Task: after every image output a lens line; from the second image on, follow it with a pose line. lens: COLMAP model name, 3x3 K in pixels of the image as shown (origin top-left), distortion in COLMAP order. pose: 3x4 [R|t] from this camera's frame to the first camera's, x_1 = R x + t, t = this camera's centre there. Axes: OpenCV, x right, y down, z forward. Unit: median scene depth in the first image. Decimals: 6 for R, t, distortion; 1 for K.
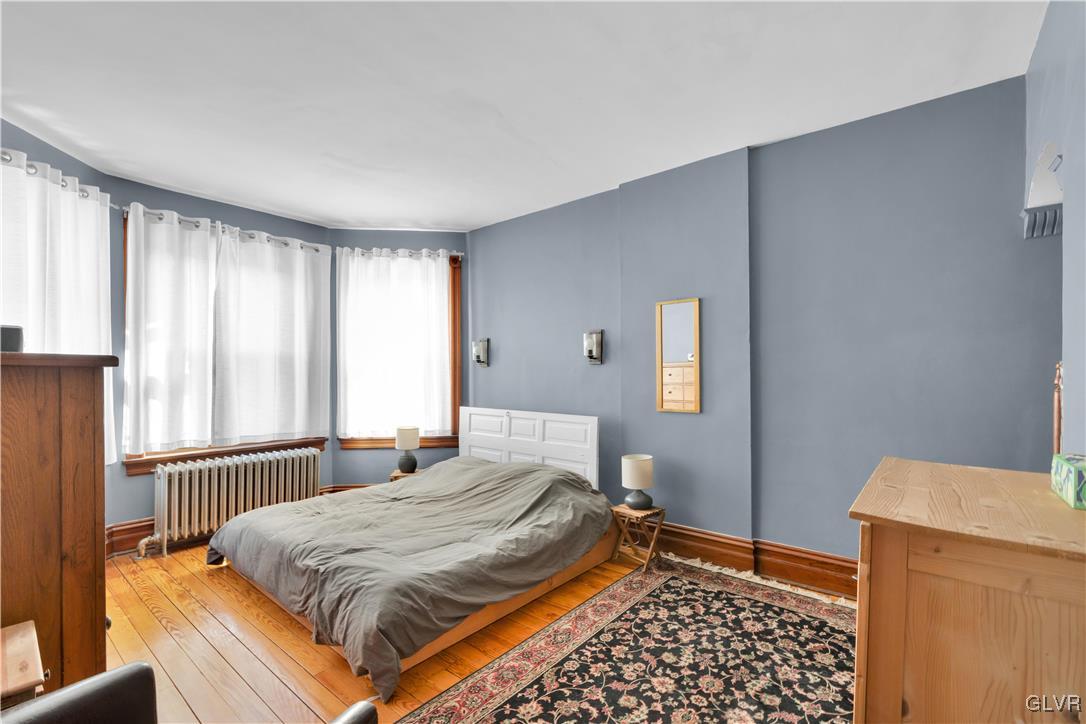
lens RADIAL K [[479.2, 0, 541.1], [0, 479.2, 370.8], [0, 0, 1]] dist [0.000632, -0.000096]
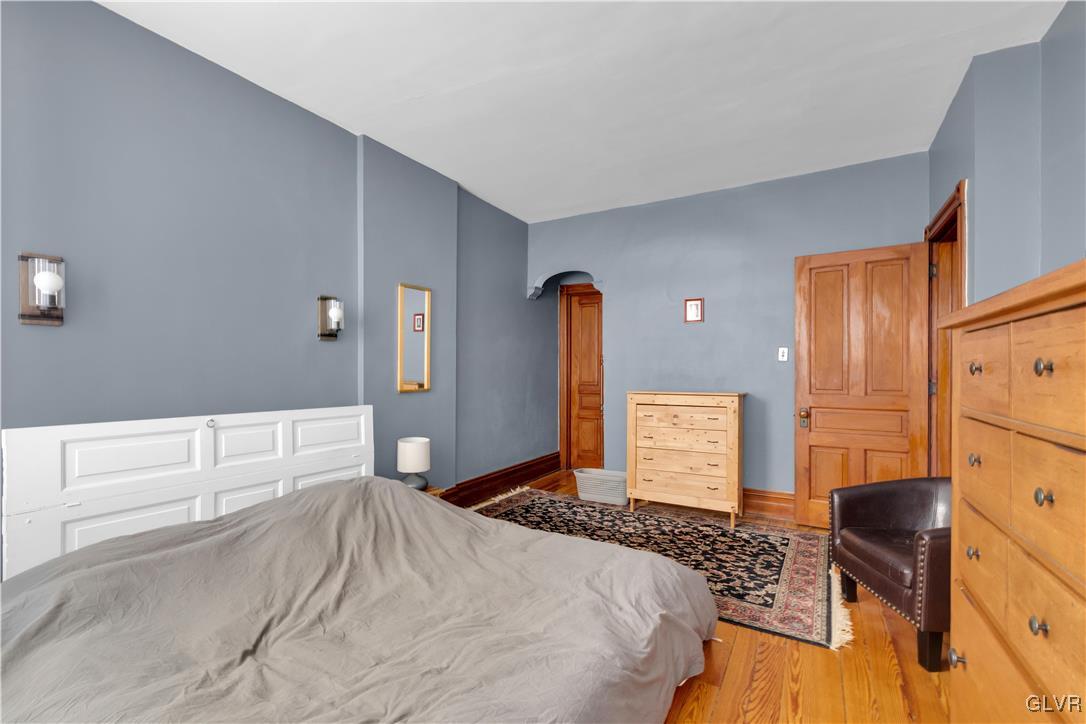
lens RADIAL K [[479.2, 0, 540.9], [0, 479.2, 367.0], [0, 0, 1]] dist [0.000632, -0.000096]
pose [[-0.166024, -0.001112, 0.986121, -0.752170], [-0.019558, 0.999806, -0.002166, 0.025781], [-0.985928, -0.019646, -0.166014, 0.848477]]
